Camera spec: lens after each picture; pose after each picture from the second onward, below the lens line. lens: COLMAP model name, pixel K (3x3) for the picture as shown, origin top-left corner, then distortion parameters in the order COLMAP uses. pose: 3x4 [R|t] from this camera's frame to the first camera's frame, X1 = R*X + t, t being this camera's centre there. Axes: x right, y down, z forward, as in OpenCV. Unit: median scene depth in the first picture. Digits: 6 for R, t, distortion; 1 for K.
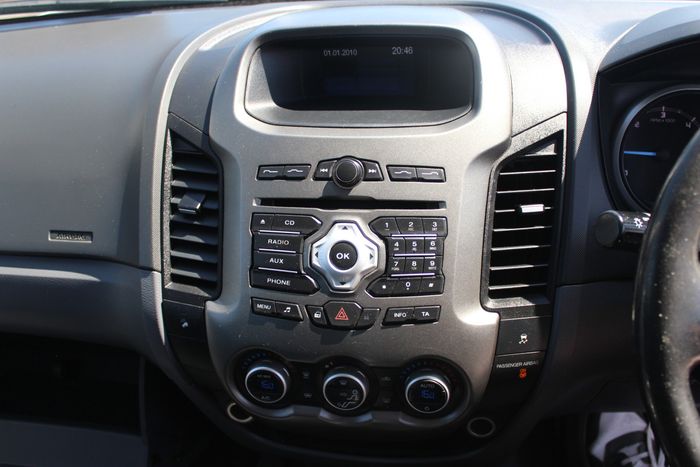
lens RADIAL K [[666.5, 0, 350.0], [0, 666.5, 233.5], [0, 0, 1]] dist [-0.138384, 0.114837]
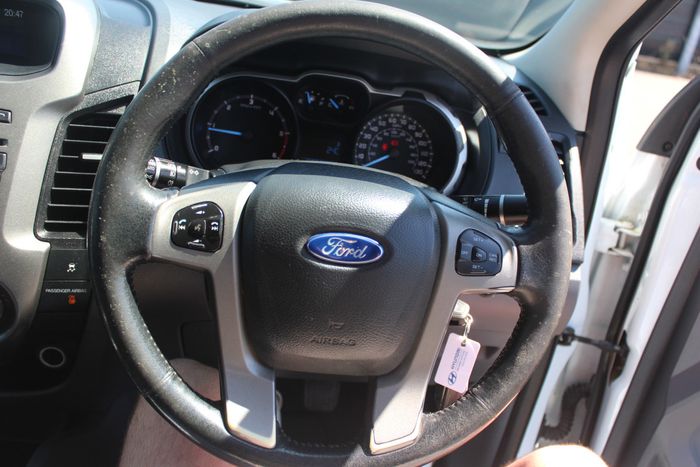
lens RADIAL K [[666.5, 0, 350.0], [0, 666.5, 233.5], [0, 0, 1]] dist [-0.138384, 0.114837]
pose [[0.950620, 0.089055, 0.297306, 0.378657], [-0.076167, 0.995595, -0.054680, 0.125534], [-0.300866, 0.029335, 0.953215, -0.221723]]
